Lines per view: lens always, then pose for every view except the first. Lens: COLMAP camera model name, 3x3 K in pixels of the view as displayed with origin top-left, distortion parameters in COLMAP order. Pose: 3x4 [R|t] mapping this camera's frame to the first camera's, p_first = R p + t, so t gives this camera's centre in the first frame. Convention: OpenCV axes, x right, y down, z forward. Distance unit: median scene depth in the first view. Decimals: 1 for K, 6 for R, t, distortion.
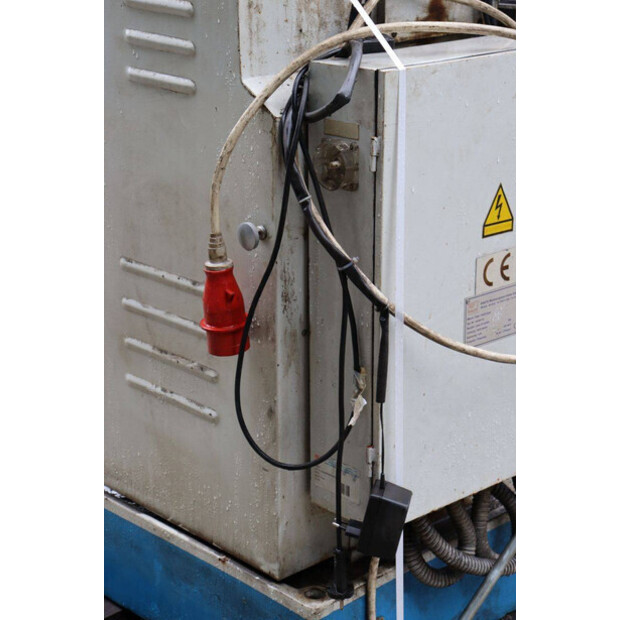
lens RADIAL K [[1415.9, 0, 310.0], [0, 1415.9, 310.0], [0, 0, 1]] dist [0.360330, 0.297967]
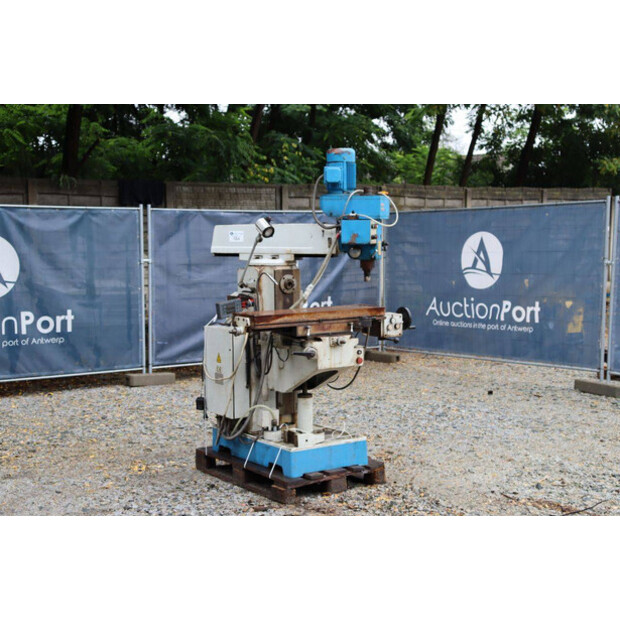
lens RADIAL K [[1038.5, 0, 310.0], [0, 1038.5, 310.0], [0, 0, 1]] dist [0.165029, 0.090549]
pose [[-0.157643, 0.087163, -0.983642, 3.669798], [-0.292515, 0.947270, 0.130820, -0.800558], [0.943178, 0.308353, -0.123834, 1.668234]]
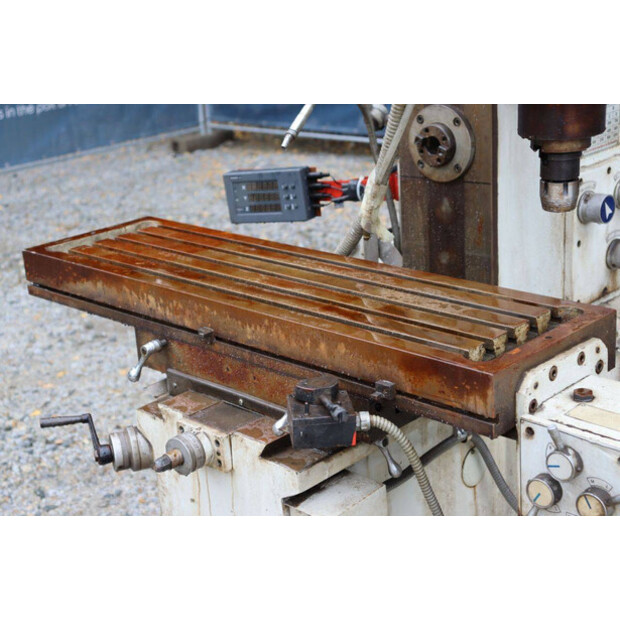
lens RADIAL K [[1113.6, 0, 310.0], [0, 1113.6, 310.0], [0, 0, 1]] dist [0.170861, 0.303781]
pose [[-0.996387, 0.079448, -0.030017, 0.259467], [0.045787, 0.800170, 0.598022, -0.862135], [0.071530, 0.594487, -0.800917, 1.977246]]
